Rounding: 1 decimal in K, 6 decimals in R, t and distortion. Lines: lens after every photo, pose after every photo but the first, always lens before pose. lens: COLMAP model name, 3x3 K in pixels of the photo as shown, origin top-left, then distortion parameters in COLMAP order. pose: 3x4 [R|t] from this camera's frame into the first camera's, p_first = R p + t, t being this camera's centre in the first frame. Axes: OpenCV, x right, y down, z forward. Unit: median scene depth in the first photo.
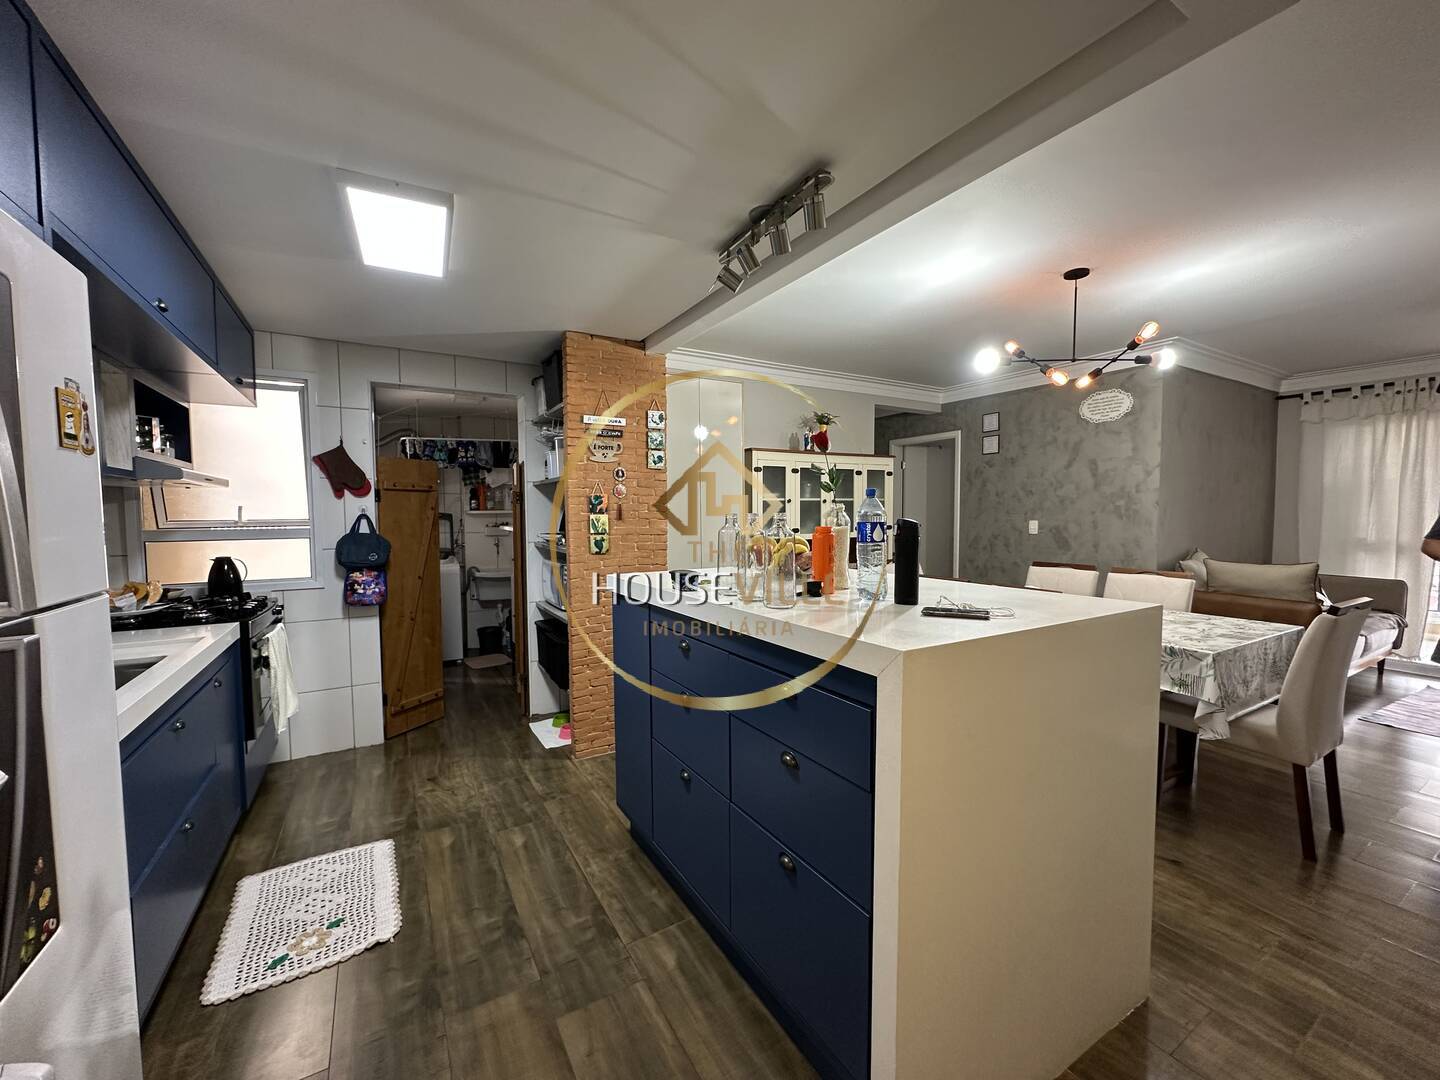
lens RADIAL K [[572.6, 0, 717.9], [0, 572.6, 541.0], [0, 0, 1]] dist [-0.002586, 0.000107]
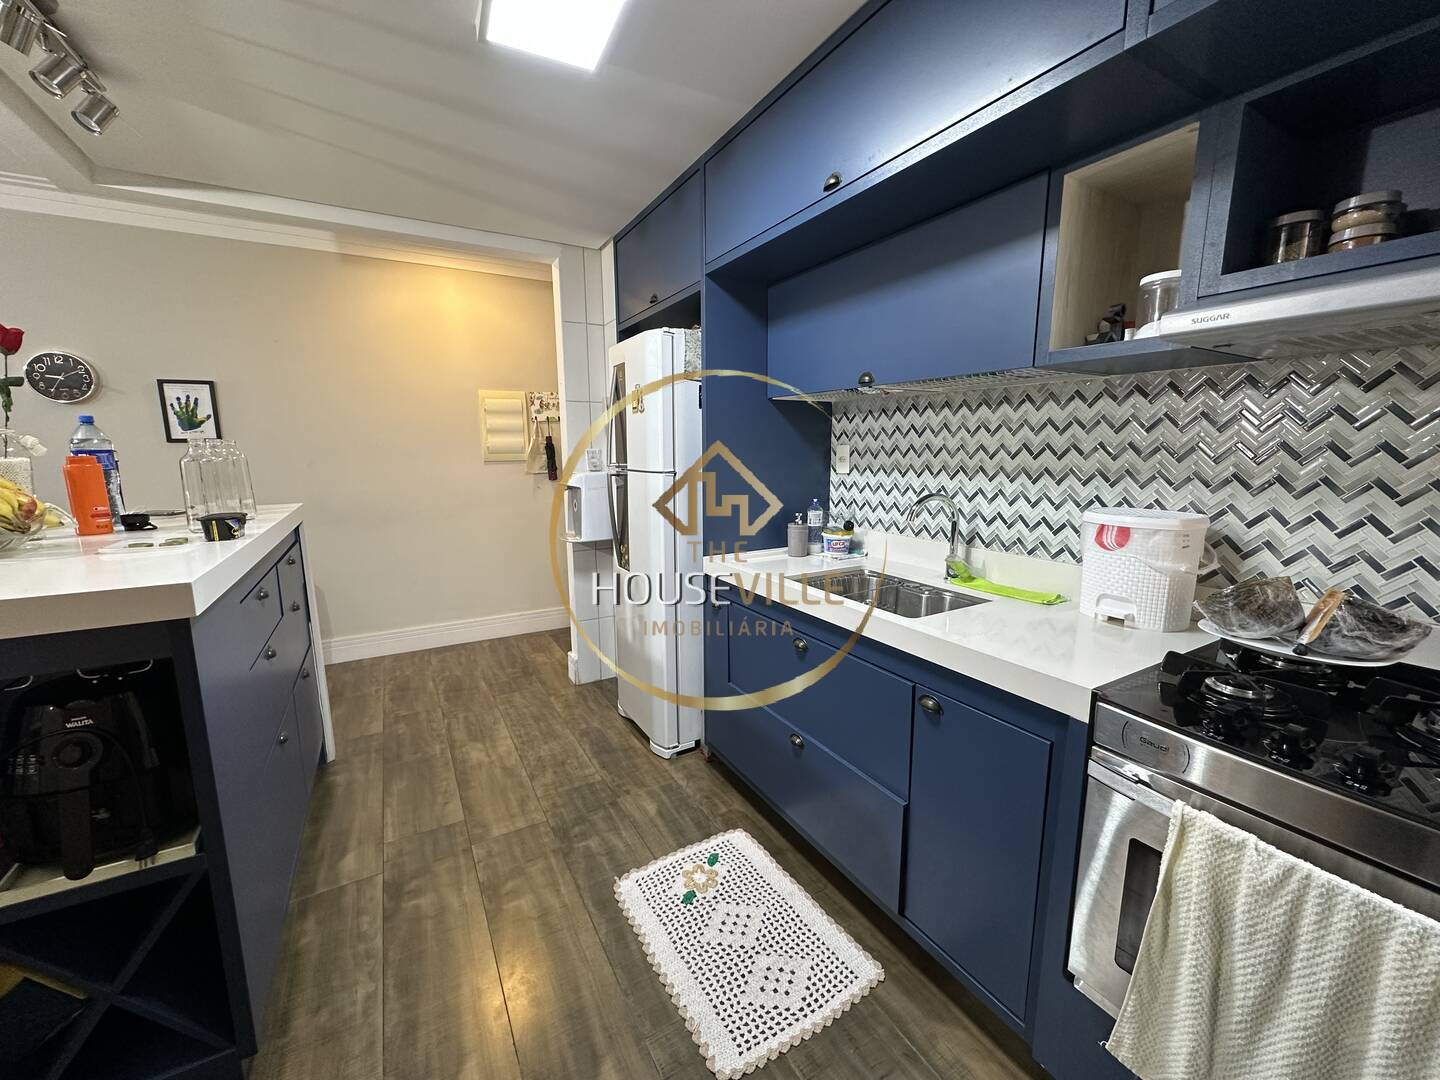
lens RADIAL K [[572.6, 0, 717.9], [0, 572.6, 541.0], [0, 0, 1]] dist [-0.002586, 0.000107]
pose [[-0.999877, 0.010806, 0.011395, -0.428871], [0.012996, 0.976724, 0.214108, -0.040195], [-0.008816, 0.214230, -0.976743, 1.031416]]
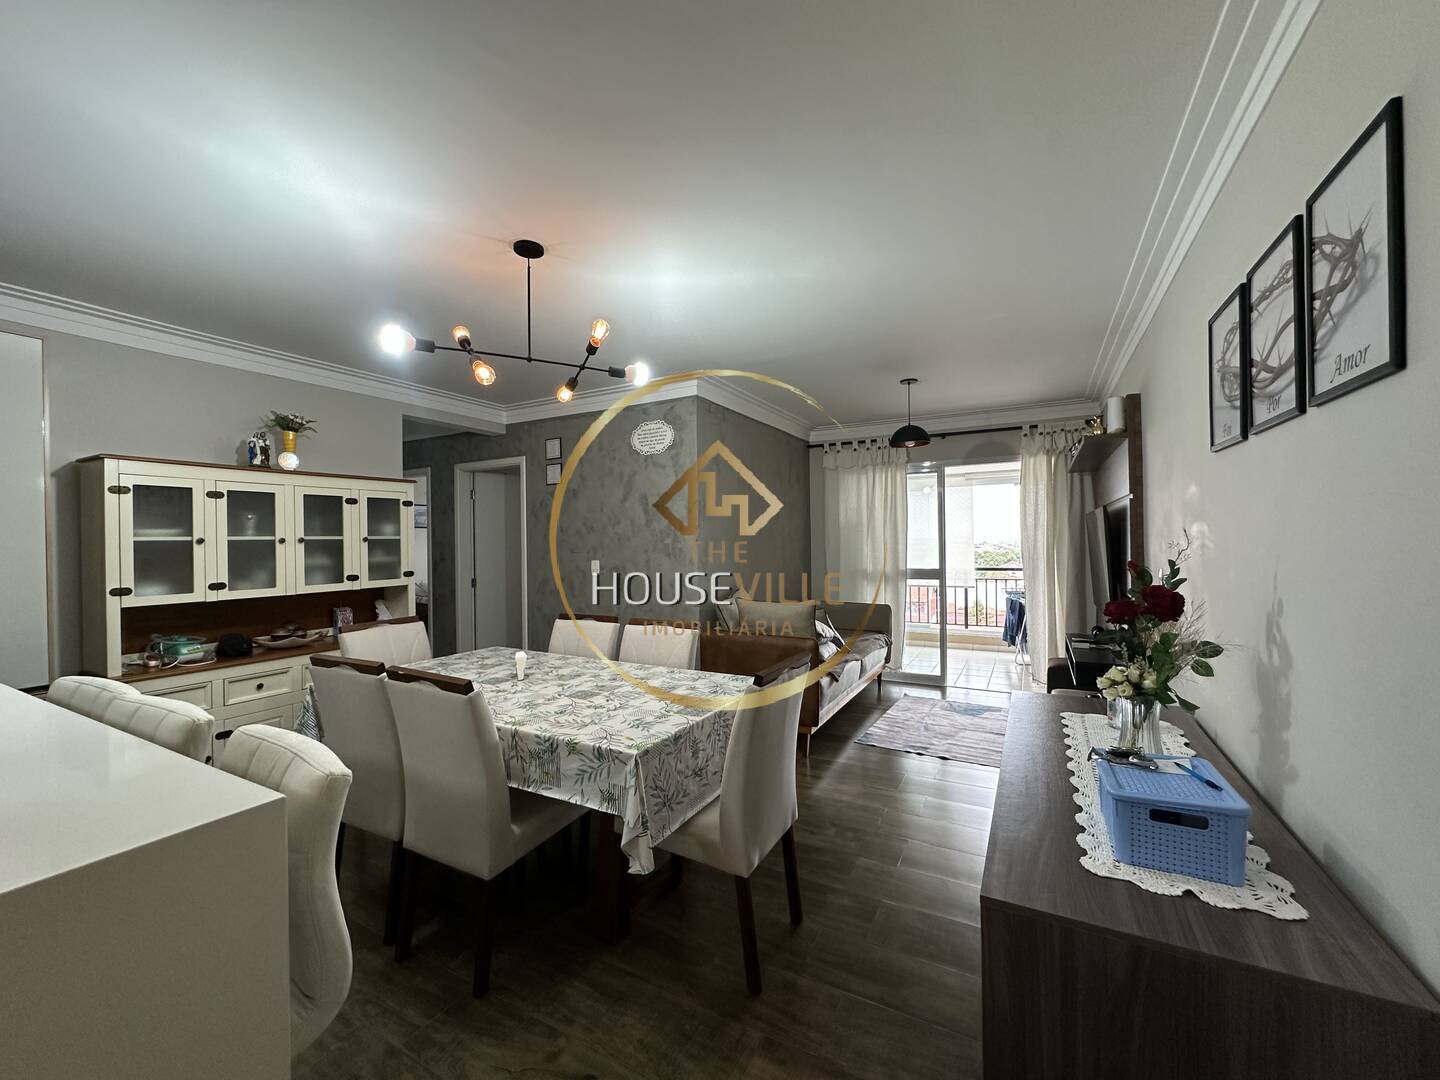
lens RADIAL K [[575.6, 0, 717.9], [0, 575.6, 540.5], [0, 0, 1]] dist [-0.004137, 0.000885]
pose [[0.860016, -0.005179, 0.510241, 0.401838], [0.034524, 0.998248, -0.048058, -0.026418], [-0.509098, 0.058946, 0.858688, 0.204275]]
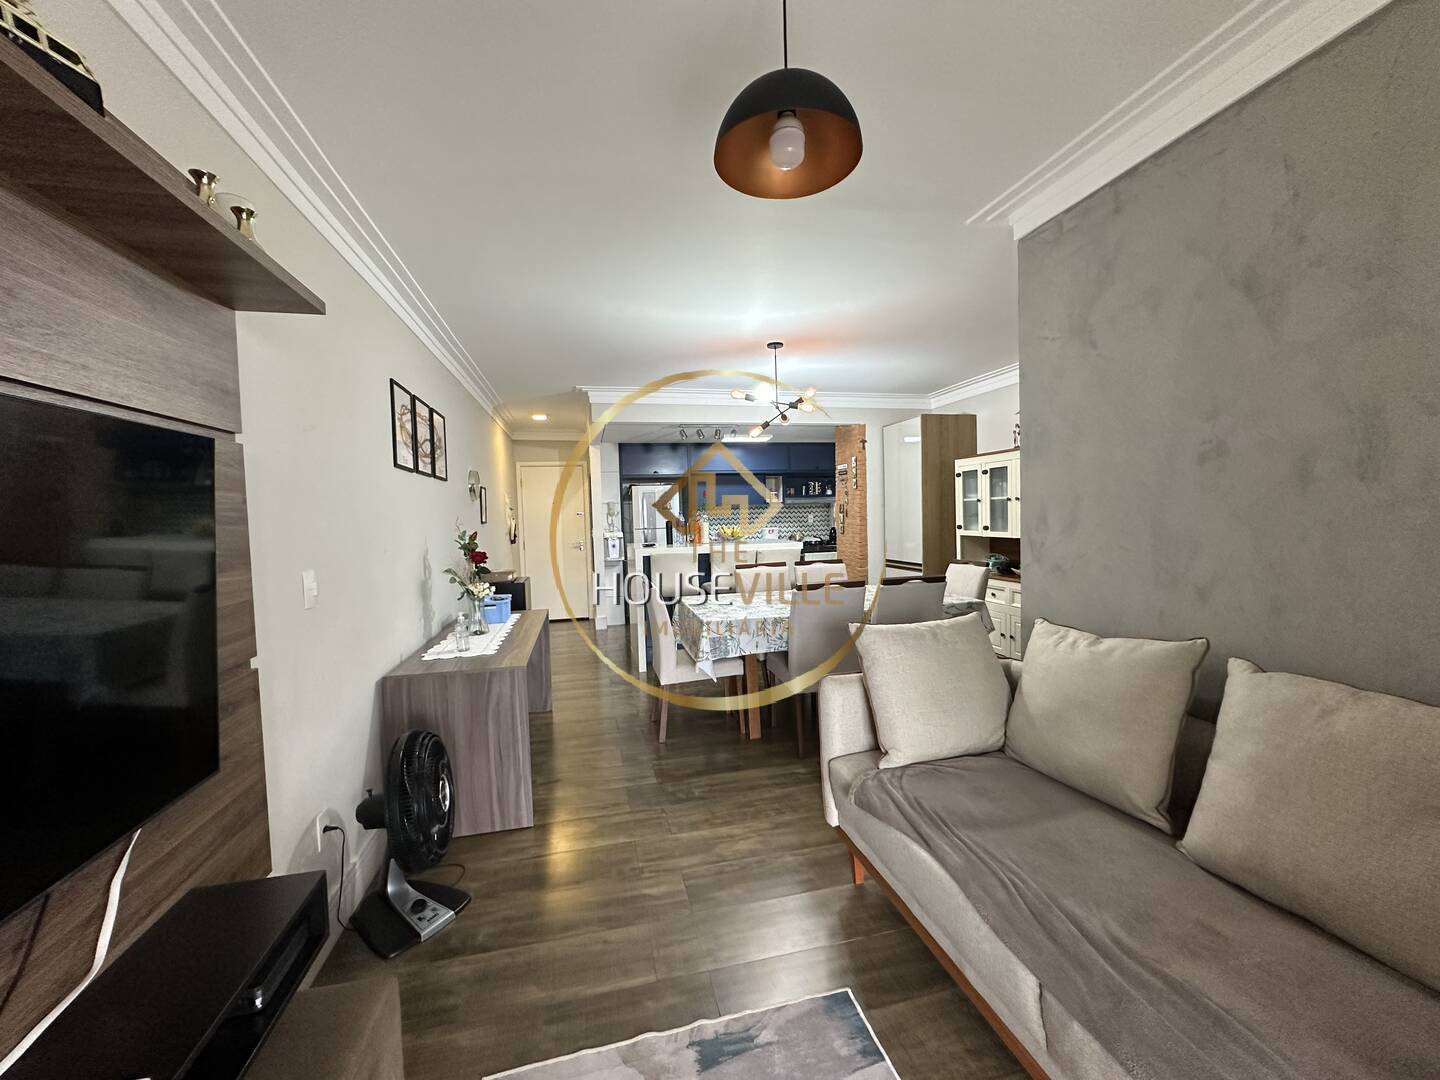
lens RADIAL K [[575.6, 0, 717.9], [0, 575.6, 540.5], [0, 0, 1]] dist [-0.004137, 0.000885]
pose [[-0.293406, 0.058770, -0.954180, 1.796721], [-0.017494, 0.997611, 0.066824, -0.079434], [0.955828, 0.036299, -0.291677, 1.150732]]
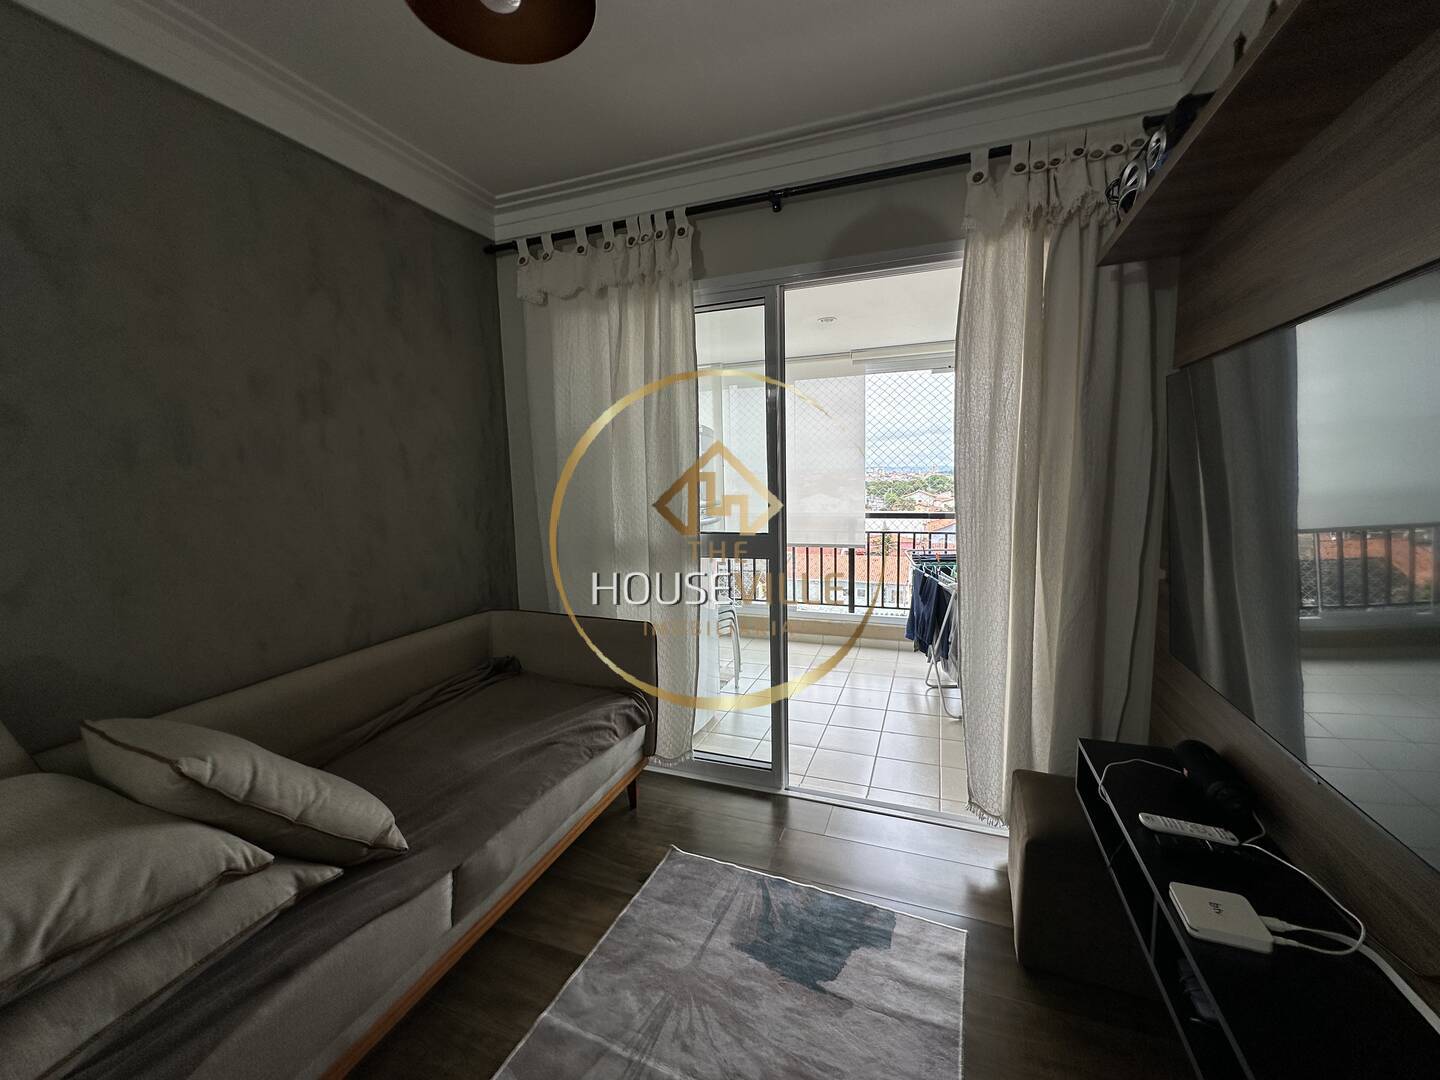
lens RADIAL K [[577.0, 0, 714.1], [0, 577.0, 540.6], [0, 0, 1]] dist [-0.001319, 0.000091]
pose [[0.784955, -0.088037, 0.613265, 1.328187], [0.051846, 0.995715, 0.076579, -0.054584], [-0.617379, -0.028316, 0.786156, 0.803602]]
